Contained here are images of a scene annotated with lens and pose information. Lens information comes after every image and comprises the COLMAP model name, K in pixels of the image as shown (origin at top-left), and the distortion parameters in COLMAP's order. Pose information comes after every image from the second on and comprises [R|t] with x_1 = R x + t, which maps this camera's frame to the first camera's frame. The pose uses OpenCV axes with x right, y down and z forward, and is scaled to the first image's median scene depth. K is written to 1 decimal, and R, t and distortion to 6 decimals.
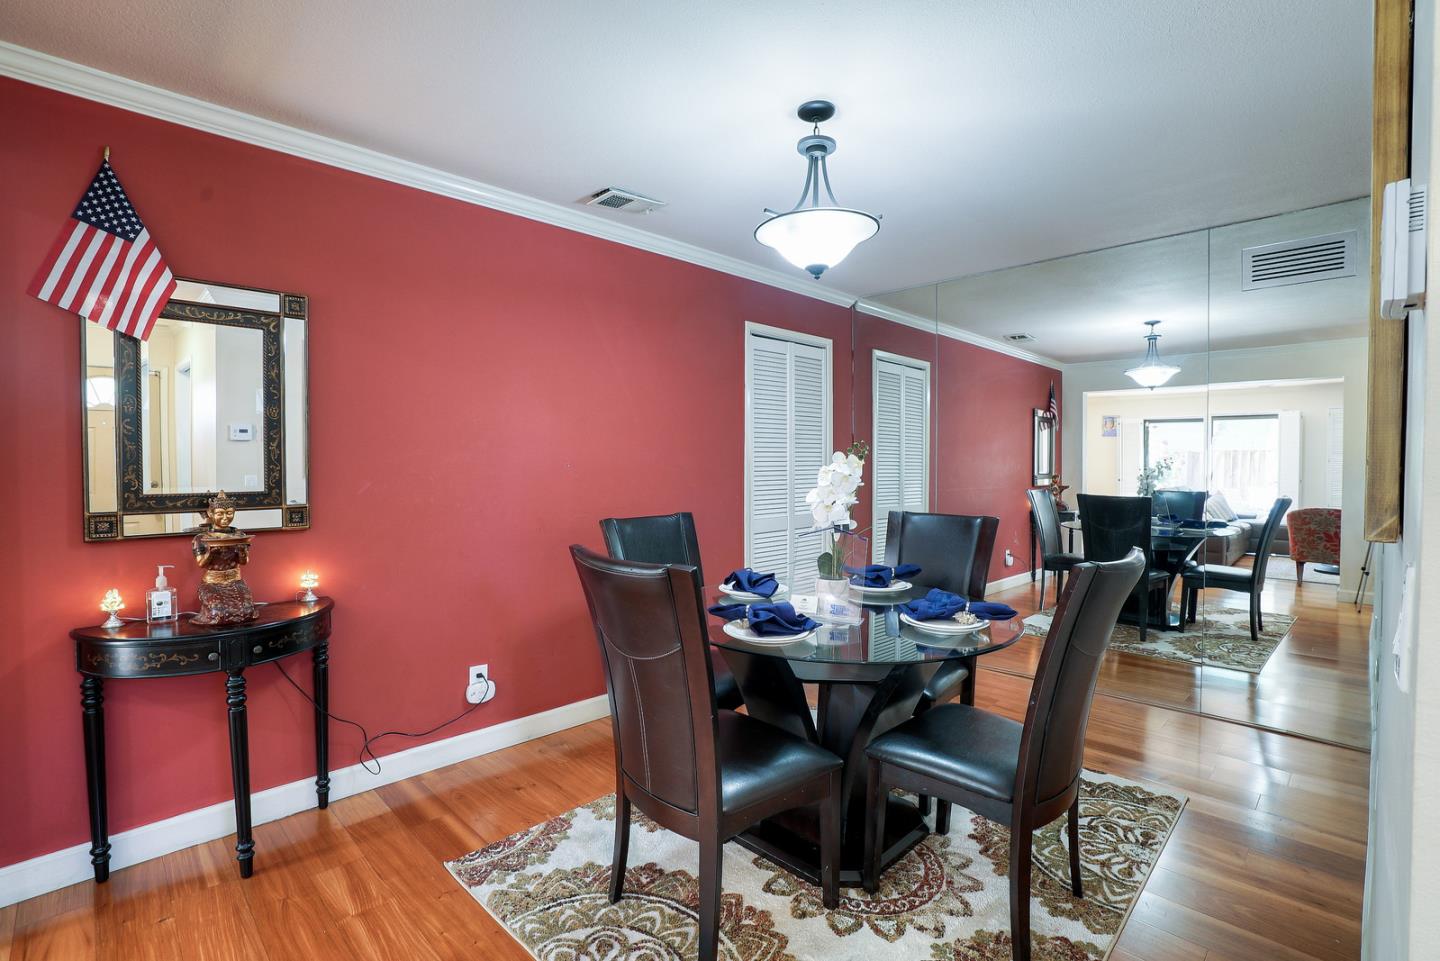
lens RADIAL K [[666.0, 0, 718.5], [0, 666.0, 460.5], [0, 0, 1]] dist [-0.056424, 0.008774]
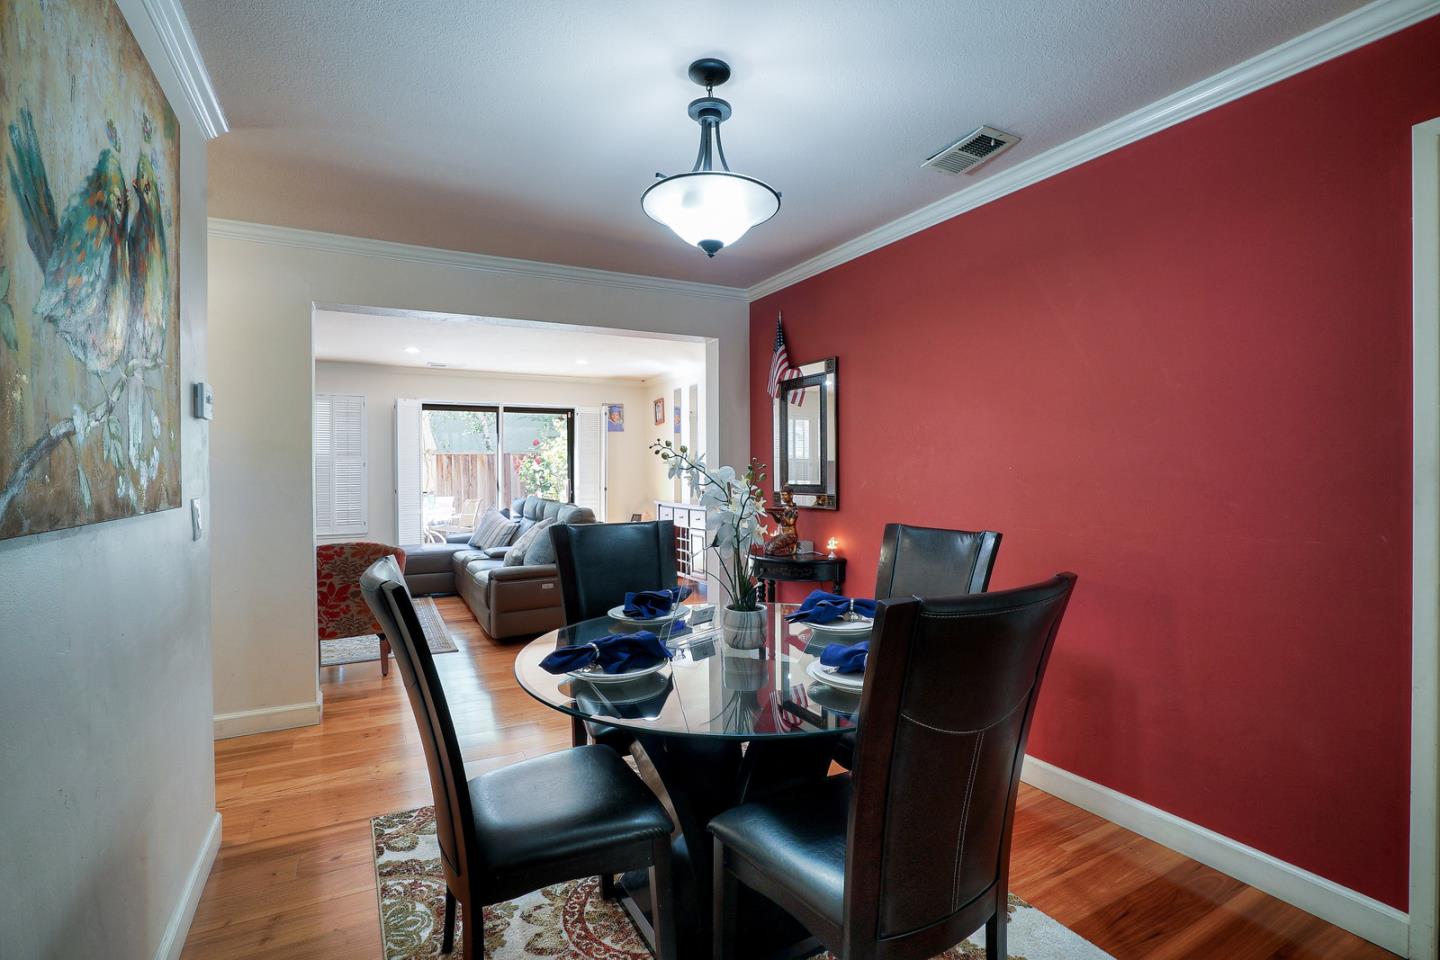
lens RADIAL K [[671.1, 0, 721.5], [0, 671.1, 476.6], [0, 0, 1]] dist [-0.057119, 0.023311]
pose [[-0.277166, 0.010807, -0.960761, 0.998059], [0.006559, 0.999935, 0.009356, 0.008999], [0.960800, -0.003708, -0.277219, 1.260764]]
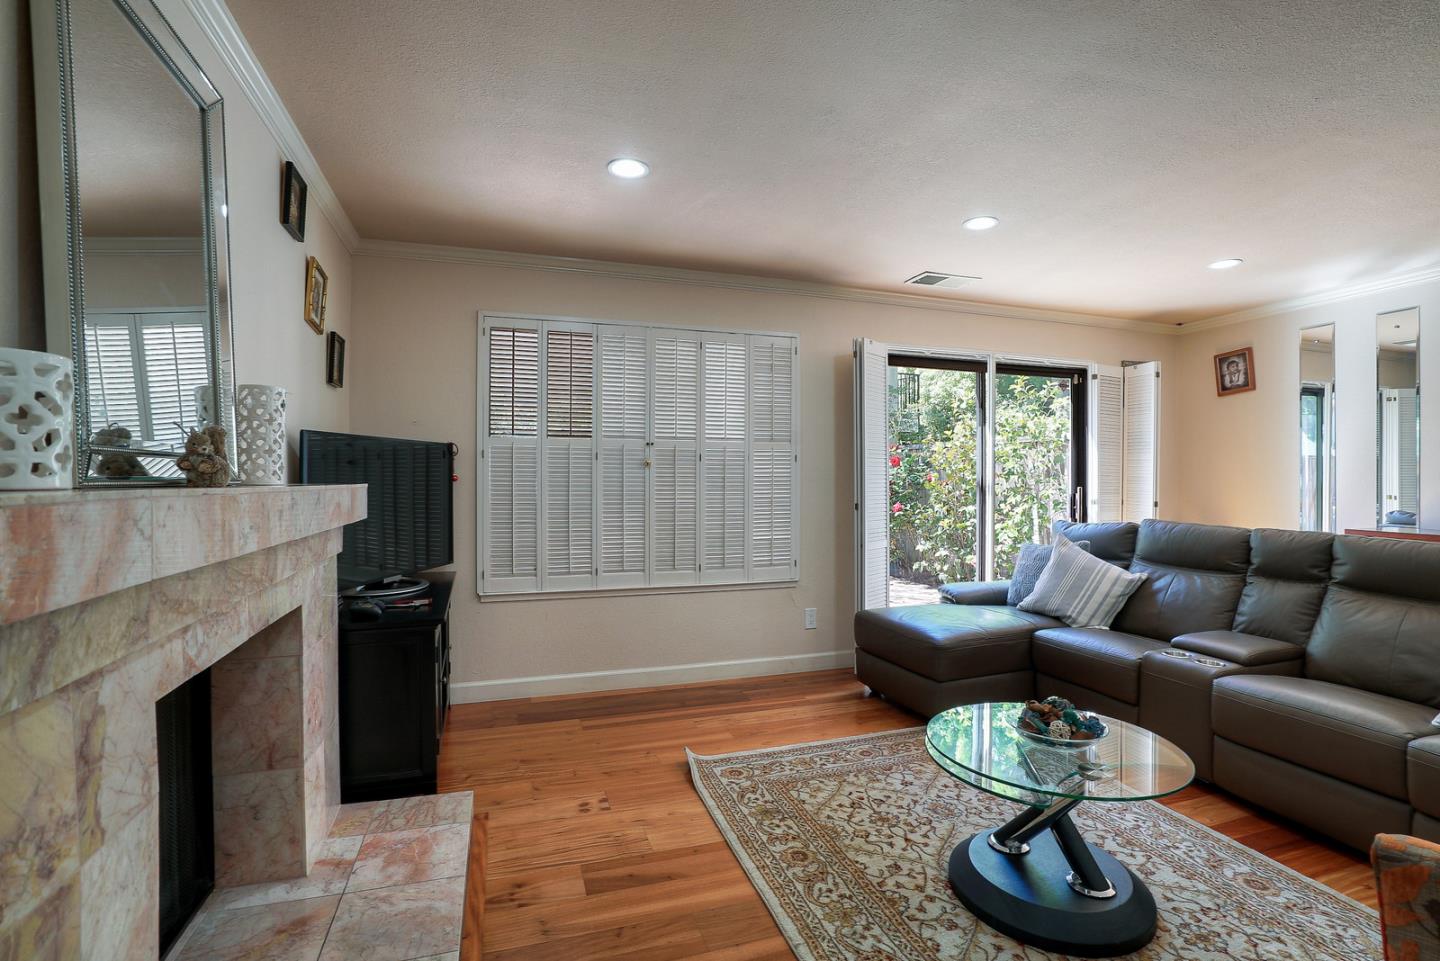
lens RADIAL K [[671.1, 0, 721.5], [0, 671.1, 477.1], [0, 0, 1]] dist [-0.057119, 0.023311]
pose [[-0.440290, -0.003560, -0.897849, 0.104041], [-0.001040, 0.999993, -0.003455, 0.028308], [0.897855, -0.000587, -0.440291, -0.731313]]
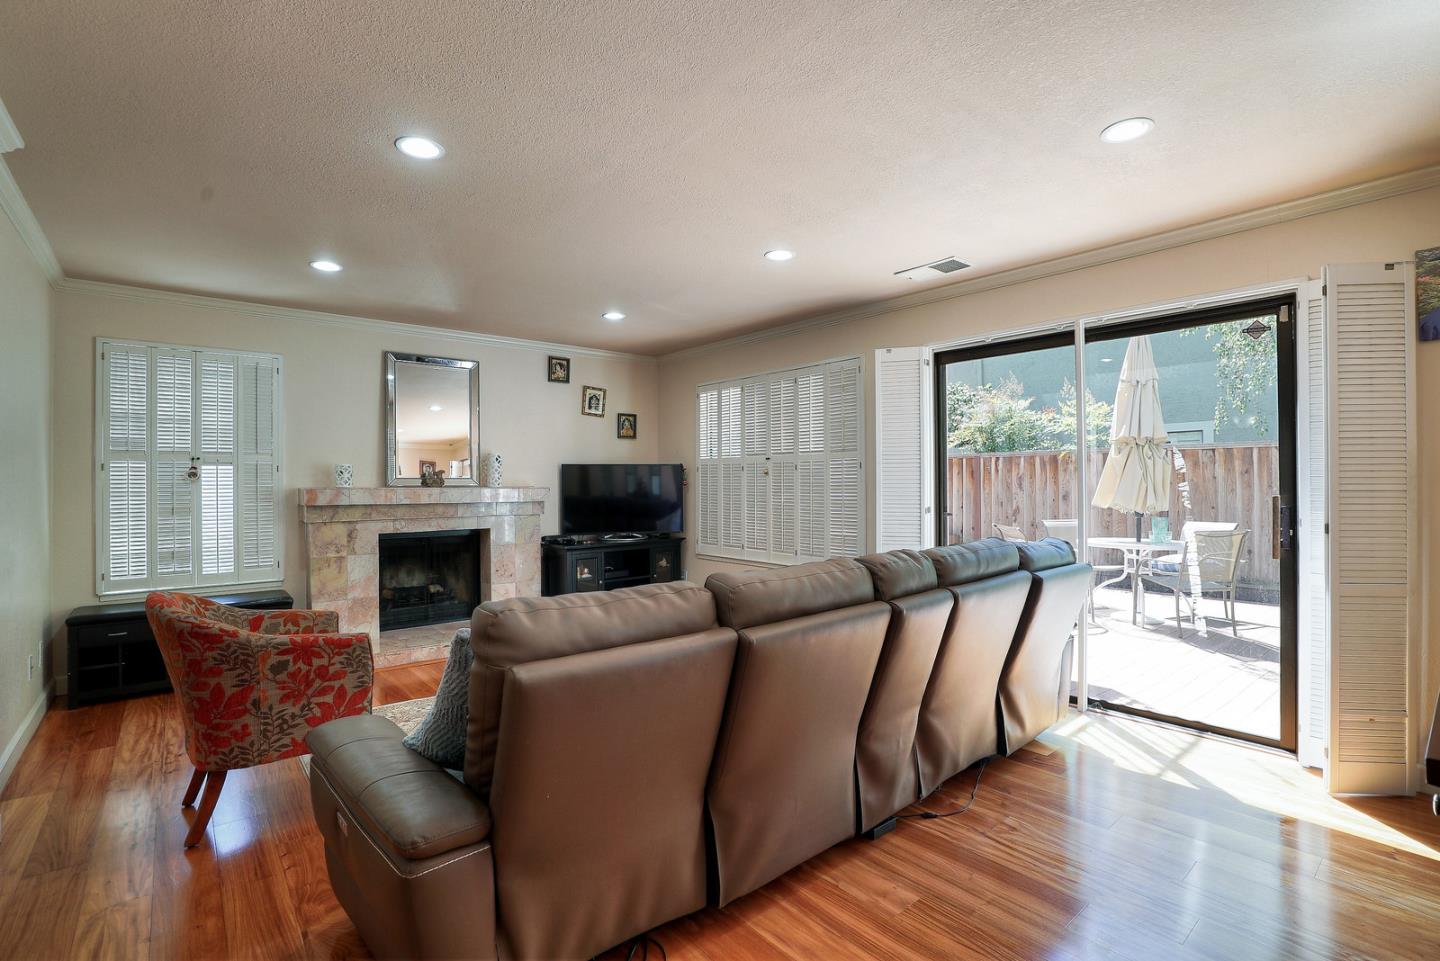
lens RADIAL K [[671.1, 0, 721.5], [0, 671.1, 477.1], [0, 0, 1]] dist [-0.057119, 0.023311]
pose [[-0.996167, 0.003682, 0.087395, -1.433501], [0.003150, 0.999976, -0.006216, 0.017549], [-0.087416, -0.005917, -0.996154, 0.761858]]
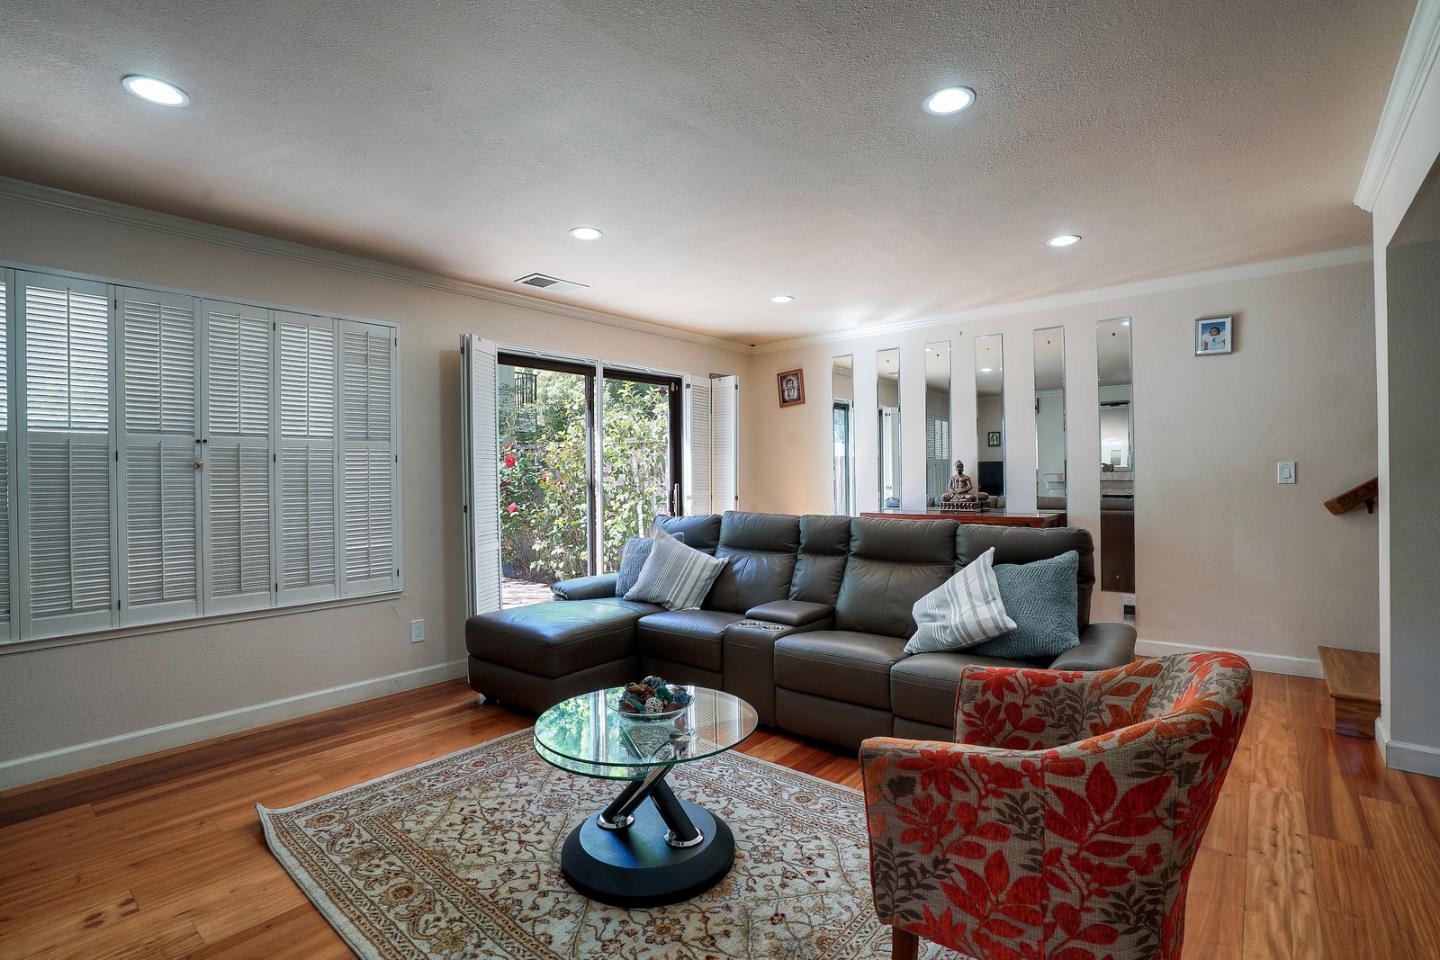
lens RADIAL K [[671.1, 0, 721.5], [0, 671.1, 476.6], [0, 0, 1]] dist [-0.057119, 0.023311]
pose [[0.096418, -0.001049, -0.995340, 0.101218], [0.014036, 0.999901, 0.000306, 0.026370], [0.995242, -0.014000, 0.096424, -0.705112]]
